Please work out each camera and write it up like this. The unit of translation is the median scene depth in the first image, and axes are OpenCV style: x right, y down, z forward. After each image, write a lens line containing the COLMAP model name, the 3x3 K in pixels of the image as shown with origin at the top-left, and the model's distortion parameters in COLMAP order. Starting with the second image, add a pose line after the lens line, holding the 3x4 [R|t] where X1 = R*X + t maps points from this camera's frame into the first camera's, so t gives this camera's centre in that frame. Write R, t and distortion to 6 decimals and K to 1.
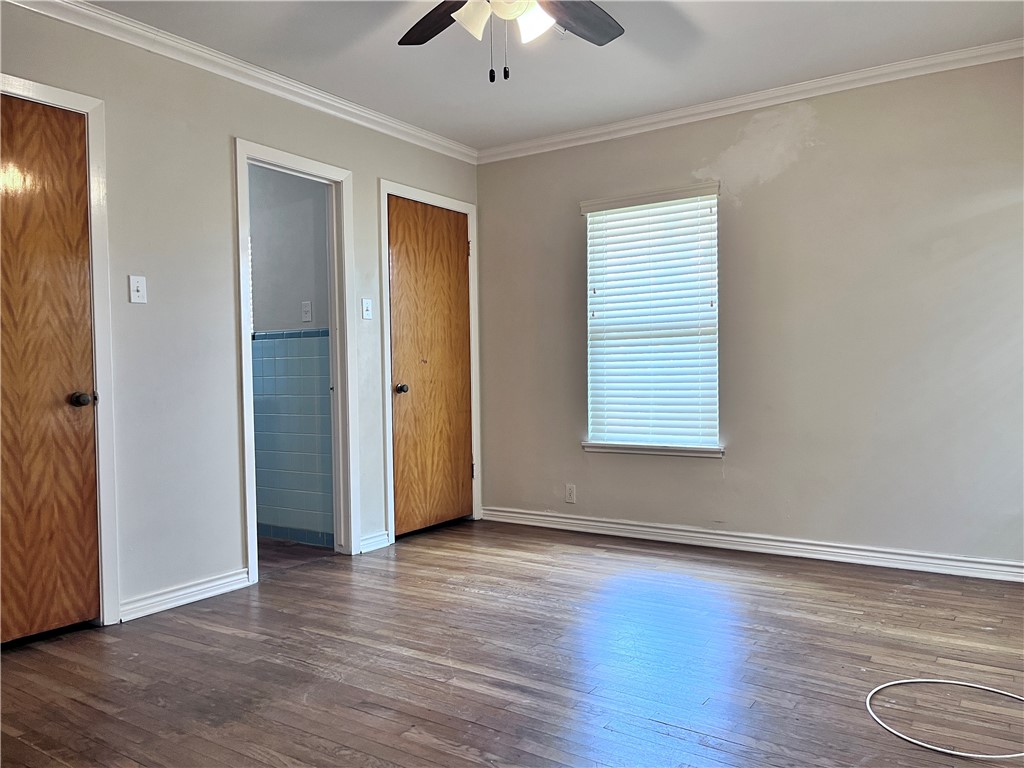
lens RADIAL K [[778.2, 0, 508.8], [0, 778.2, 380.7], [0, 0, 1]] dist [0.057274, -0.087834]
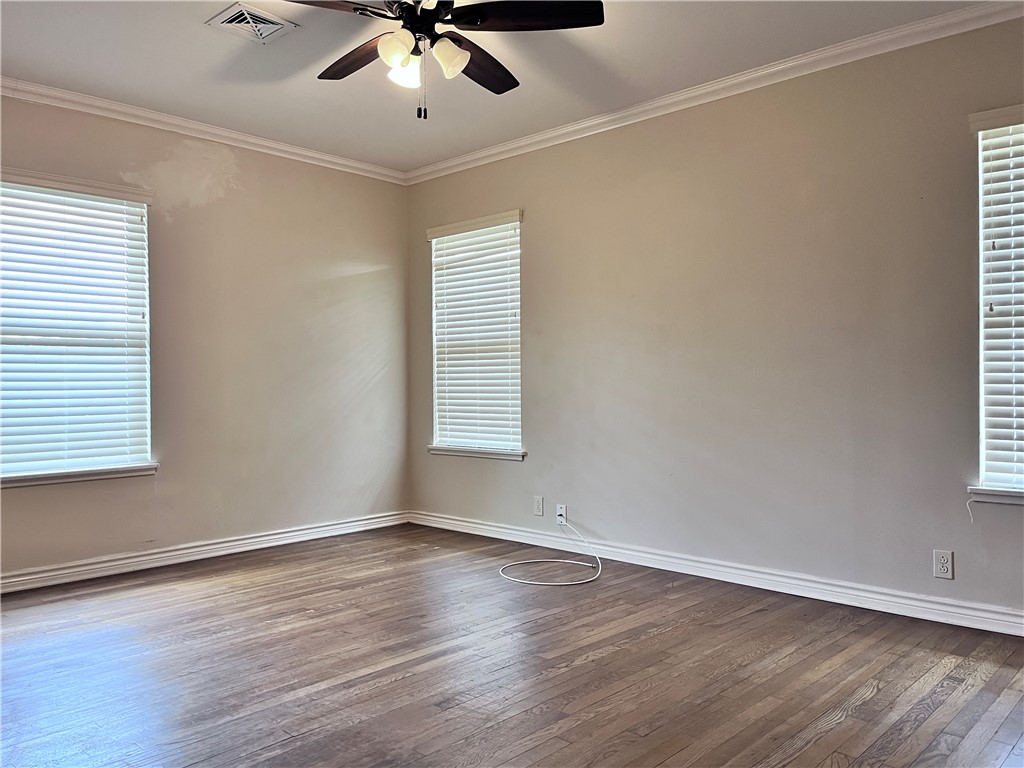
lens RADIAL K [[778.2, 0, 509.9], [0, 778.2, 386.9], [0, 0, 1]] dist [0.057274, -0.087834]
pose [[0.165447, 0.014421, 0.986113, -0.651555], [0.021055, 0.999614, -0.018151, 0.017234], [-0.985994, 0.023765, 0.165079, 0.418800]]
